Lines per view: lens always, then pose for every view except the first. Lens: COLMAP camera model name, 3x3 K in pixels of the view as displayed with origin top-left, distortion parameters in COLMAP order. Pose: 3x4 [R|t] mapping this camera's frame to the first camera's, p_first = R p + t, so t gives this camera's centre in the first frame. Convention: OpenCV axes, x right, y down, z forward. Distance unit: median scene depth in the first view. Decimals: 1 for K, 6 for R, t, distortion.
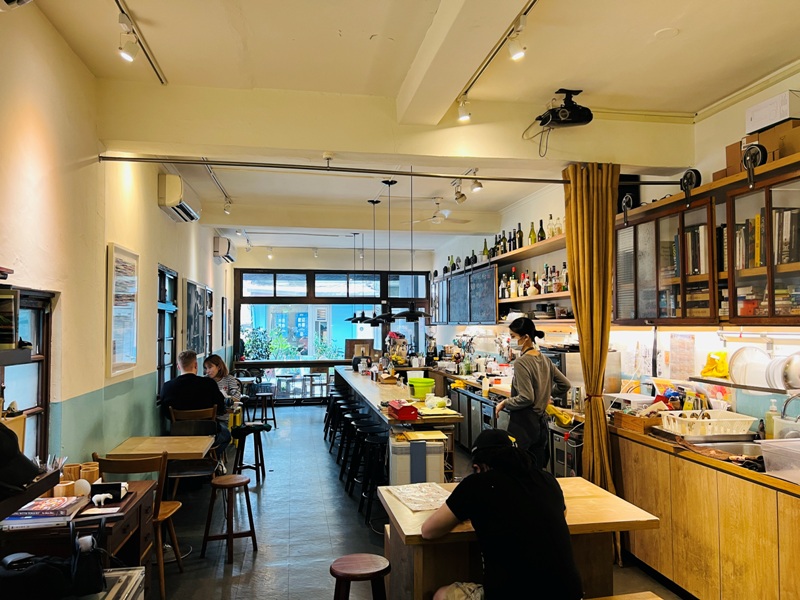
lens RADIAL K [[601.7, 0, 396.1], [0, 601.7, 304.7], [0, 0, 1]] dist [0.076798, -0.098441]
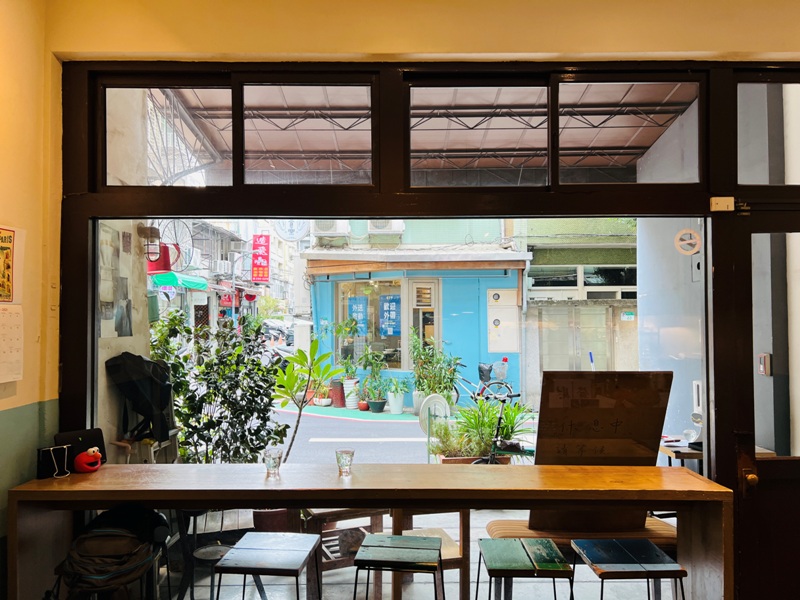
lens RADIAL K [[601.7, 0, 396.1], [0, 601.7, 304.7], [0, 0, 1]] dist [0.076798, -0.098441]
pose [[0.986777, -0.000264, -0.162086, -0.101771], [0.002260, 0.999924, 0.012127, 0.029349], [0.162070, -0.012333, 0.986702, 0.766489]]
